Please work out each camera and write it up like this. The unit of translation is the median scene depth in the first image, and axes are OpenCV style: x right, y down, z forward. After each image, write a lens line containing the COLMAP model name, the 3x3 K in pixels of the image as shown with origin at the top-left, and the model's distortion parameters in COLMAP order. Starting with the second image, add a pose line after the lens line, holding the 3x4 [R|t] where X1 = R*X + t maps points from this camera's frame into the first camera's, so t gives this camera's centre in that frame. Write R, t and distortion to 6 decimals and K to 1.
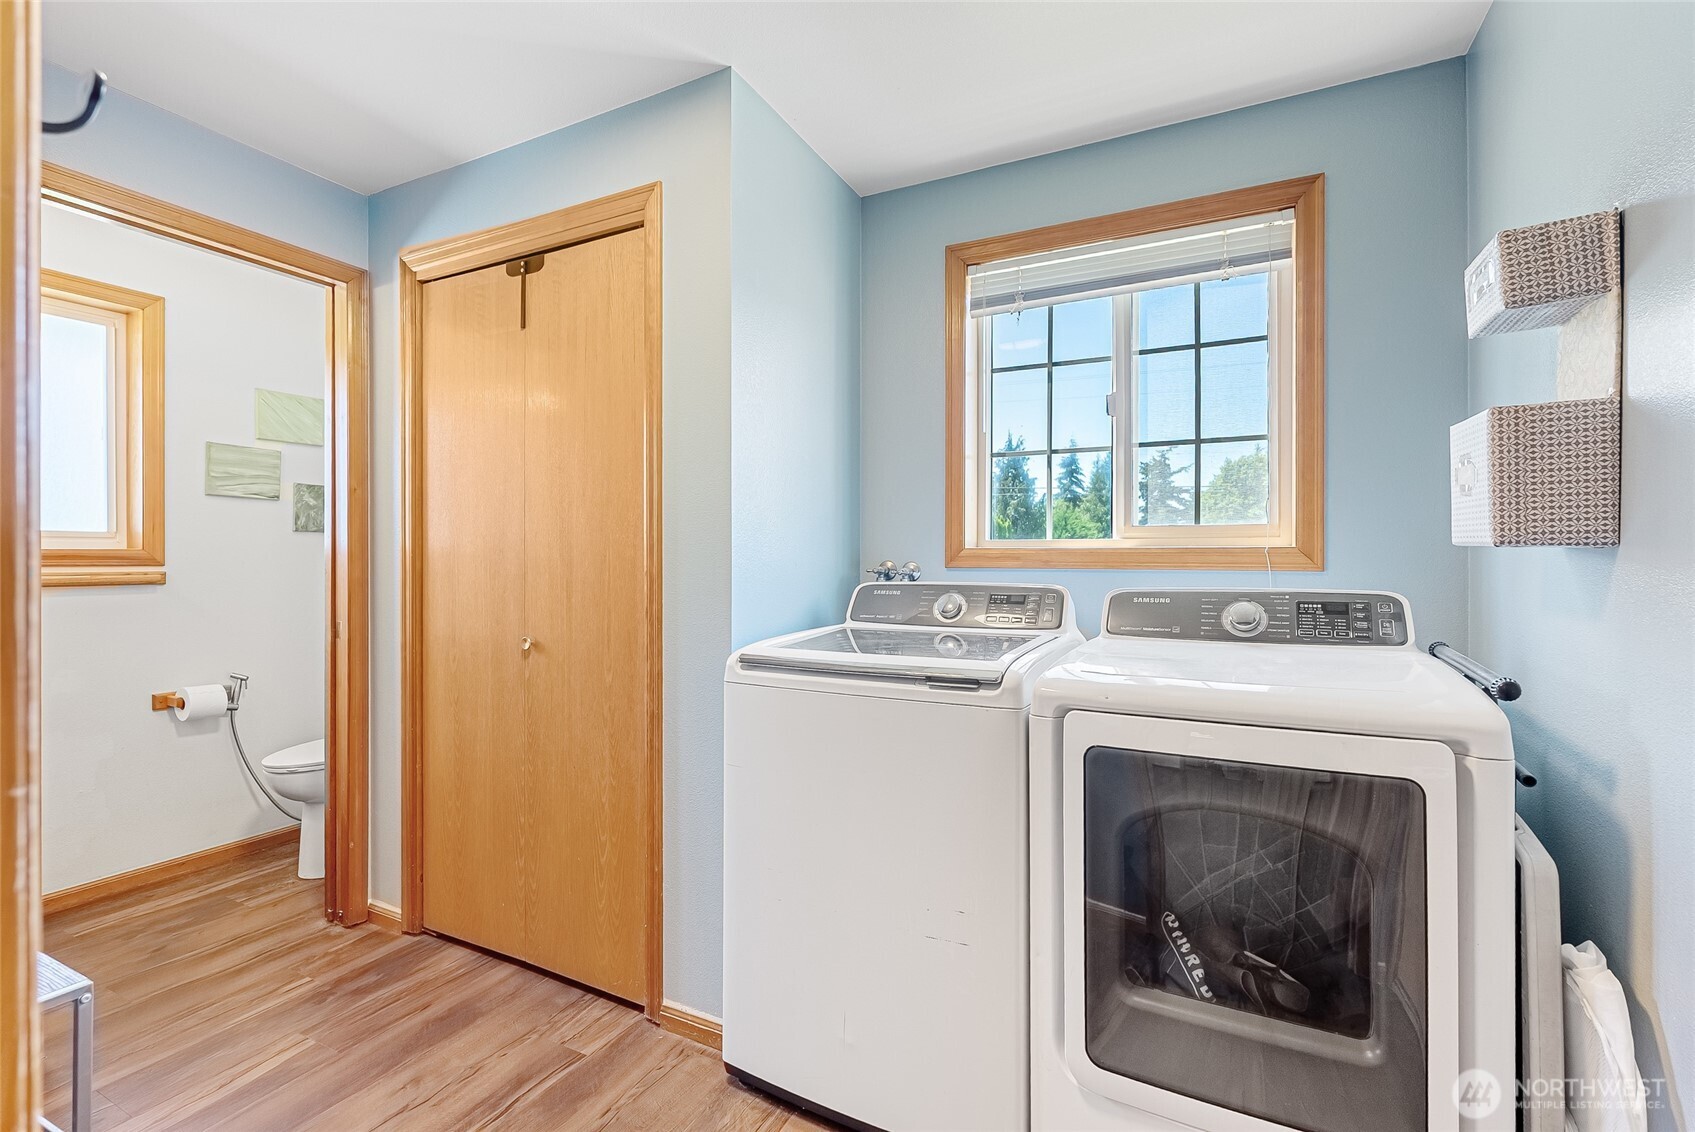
lens RADIAL K [[750.9, 0, 843.3], [0, 750.9, 564.8], [0, 0, 1]] dist [0.004384, -0.000320]
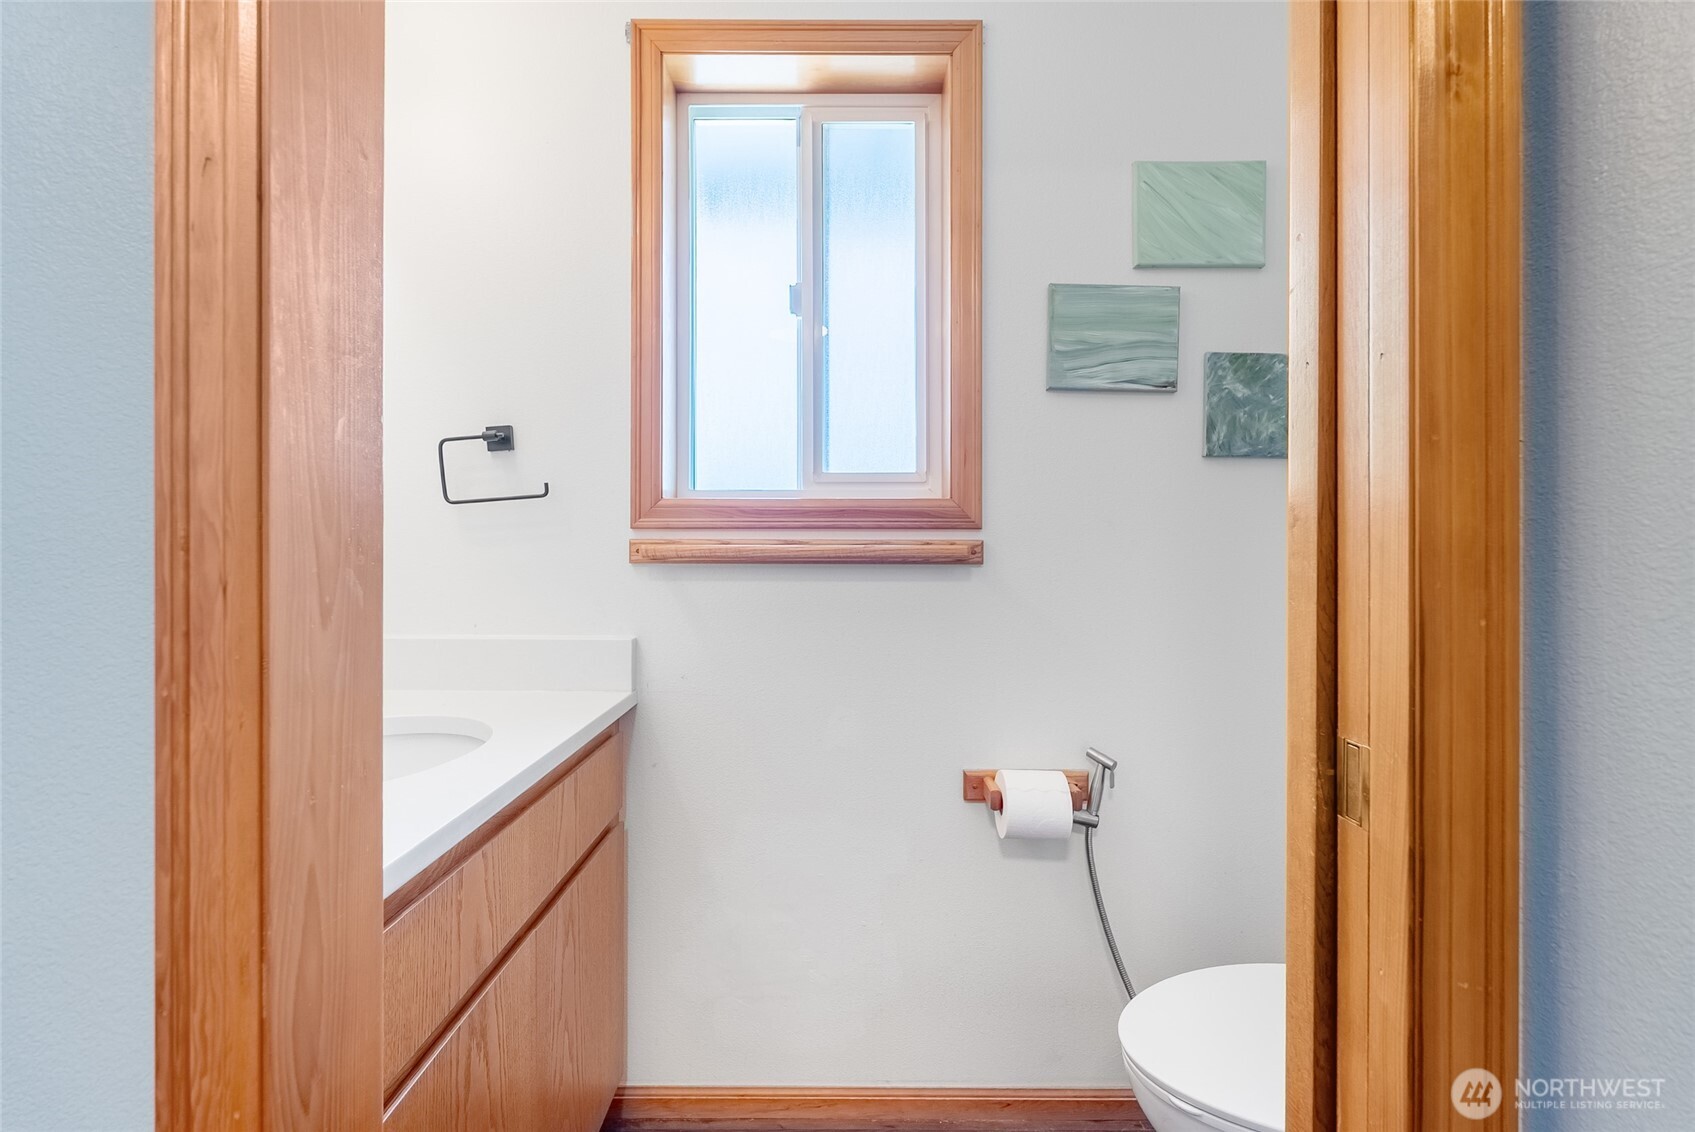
lens RADIAL K [[750.9, 0, 824.5], [0, 750.9, 536.6], [0, 0, 1]] dist [0.004384, -0.000320]
pose [[0.438927, -0.001659, -0.898521, -0.455091], [-0.005306, 0.999976, -0.004438, 0.008943], [0.898507, 0.006716, 0.438907, 0.640721]]
